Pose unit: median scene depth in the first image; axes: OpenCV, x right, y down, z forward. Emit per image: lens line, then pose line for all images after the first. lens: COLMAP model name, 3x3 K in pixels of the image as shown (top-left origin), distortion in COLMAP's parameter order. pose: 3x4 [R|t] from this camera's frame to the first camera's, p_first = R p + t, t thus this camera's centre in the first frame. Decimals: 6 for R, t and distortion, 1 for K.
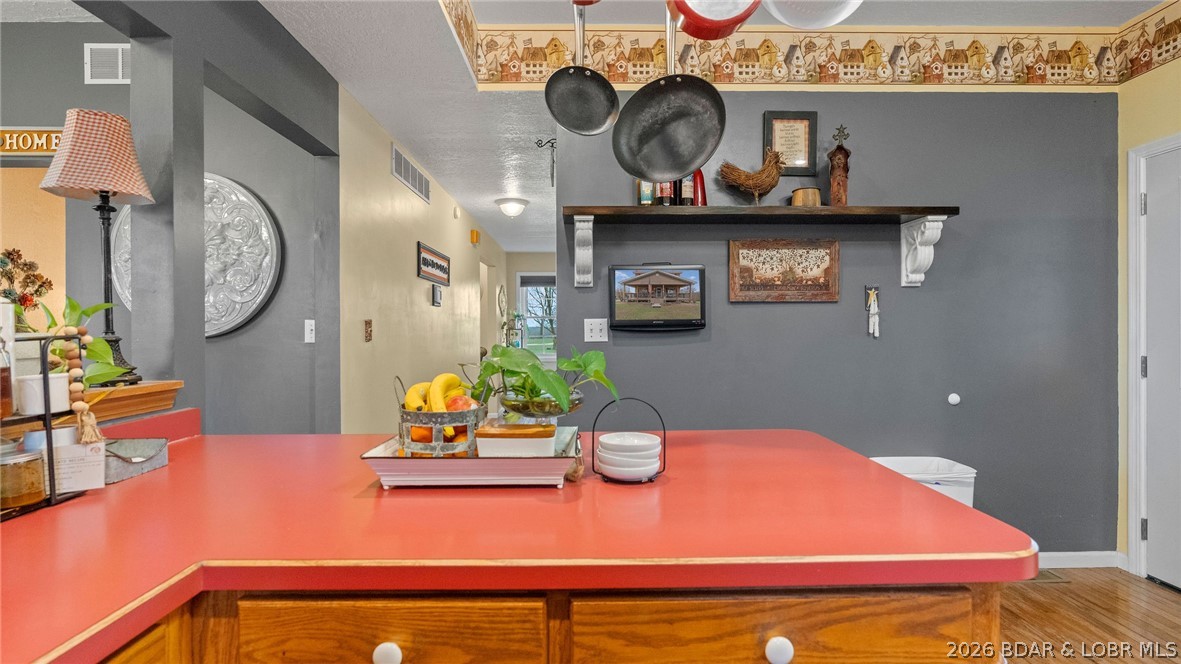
lens RADIAL K [[543.5, 0, 590.5], [0, 543.5, 332.0], [0, 0, 1]] dist [-0.001452, 0.000970]
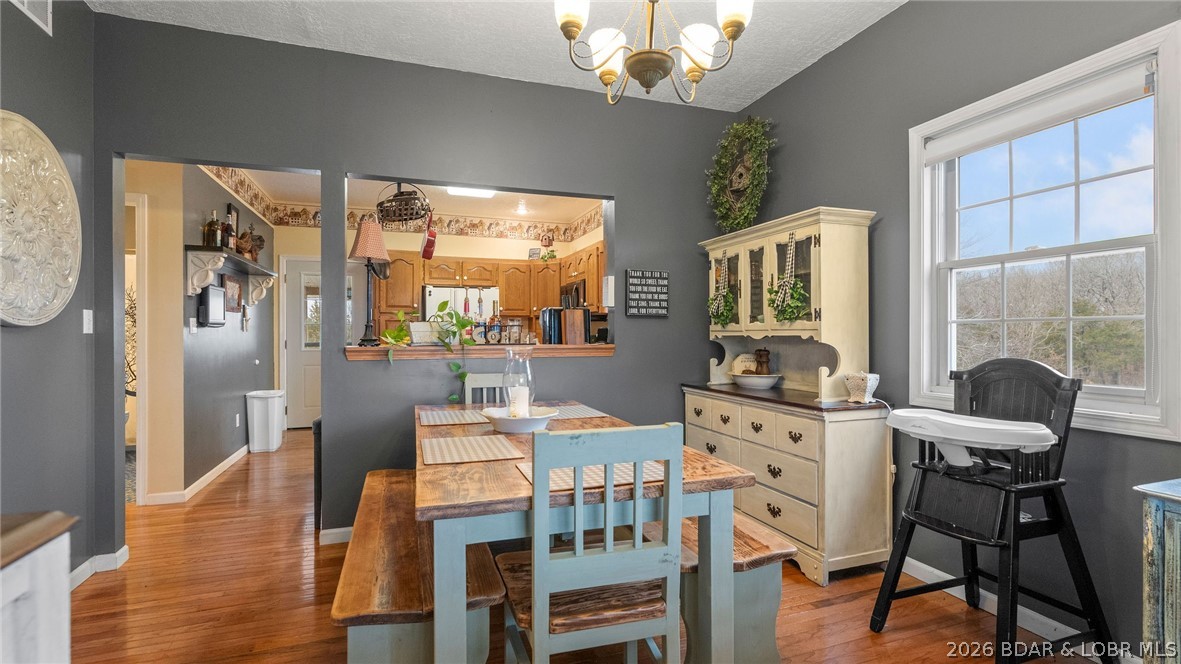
lens RADIAL K [[540.4, 0, 593.3], [0, 540.4, 335.6], [0, 0, 1]] dist [-0.003023, 0.000631]
pose [[-0.314153, 0.000361, 0.949372, -1.837374], [0.008835, 0.999958, 0.002544, 0.030976], [-0.949331, 0.009187, -0.314142, 0.469246]]
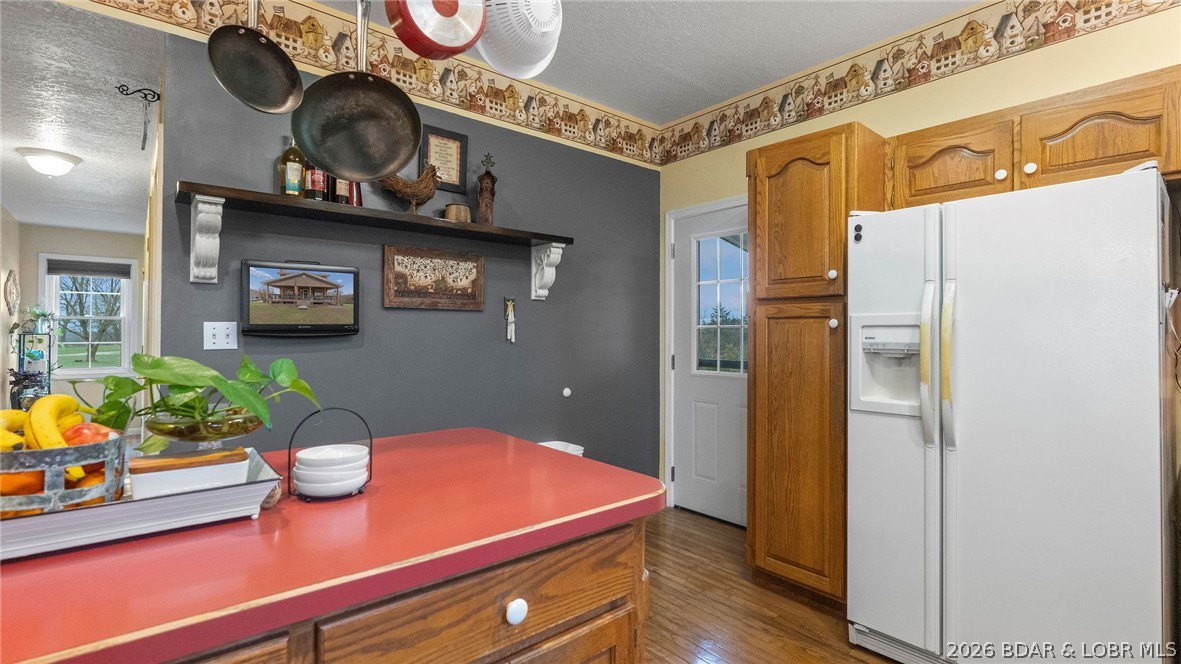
lens RADIAL K [[540.4, 0, 593.3], [0, 540.4, 335.6], [0, 0, 1]] dist [-0.003023, 0.000631]
pose [[0.779000, 0.003425, 0.627015, -0.067817], [-0.000569, 0.999989, -0.004756, 0.000453], [-0.627024, 0.003348, 0.778993, -0.001517]]
